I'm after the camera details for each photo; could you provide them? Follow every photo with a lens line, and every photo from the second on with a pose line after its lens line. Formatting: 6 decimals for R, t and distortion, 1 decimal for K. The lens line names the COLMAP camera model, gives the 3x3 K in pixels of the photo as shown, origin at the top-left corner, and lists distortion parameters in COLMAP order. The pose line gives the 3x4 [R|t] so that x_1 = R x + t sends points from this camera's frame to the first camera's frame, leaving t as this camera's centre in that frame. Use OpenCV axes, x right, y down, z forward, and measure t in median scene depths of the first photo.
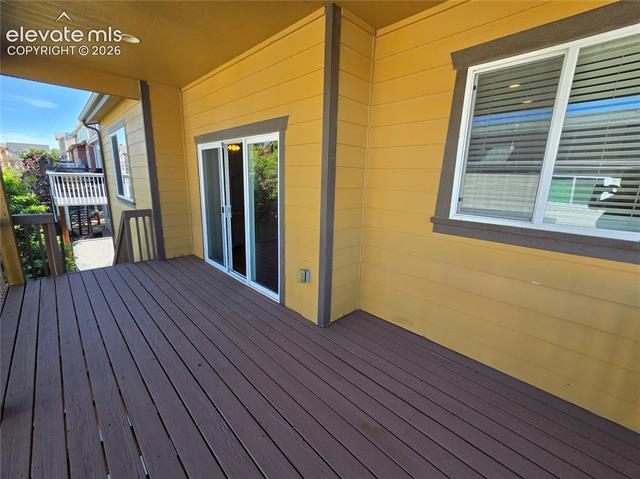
lens RADIAL K [[270.2, 0, 323.2], [0, 270.2, 235.9], [0, 0, 1]] dist [0.000263, 0.000030]
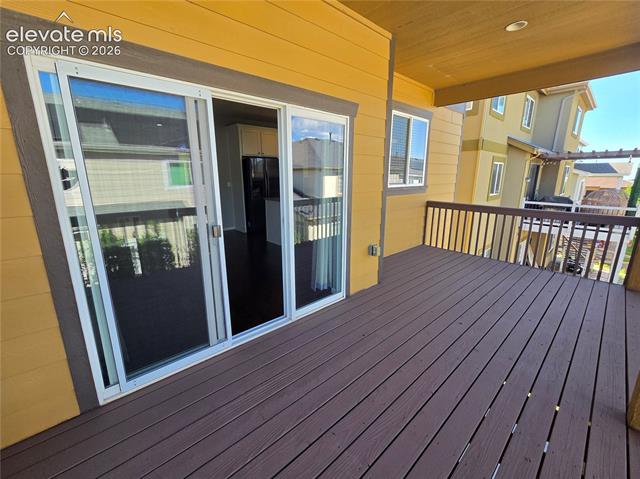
lens RADIAL K [[270.2, 0, 323.2], [0, 270.2, 235.9], [0, 0, 1]] dist [0.000263, 0.000030]
pose [[0.042710, -0.259082, 0.964911, -1.185512], [0.192390, 0.949849, 0.246522, -0.244104], [-0.980389, 0.175110, 0.090413, 1.086460]]
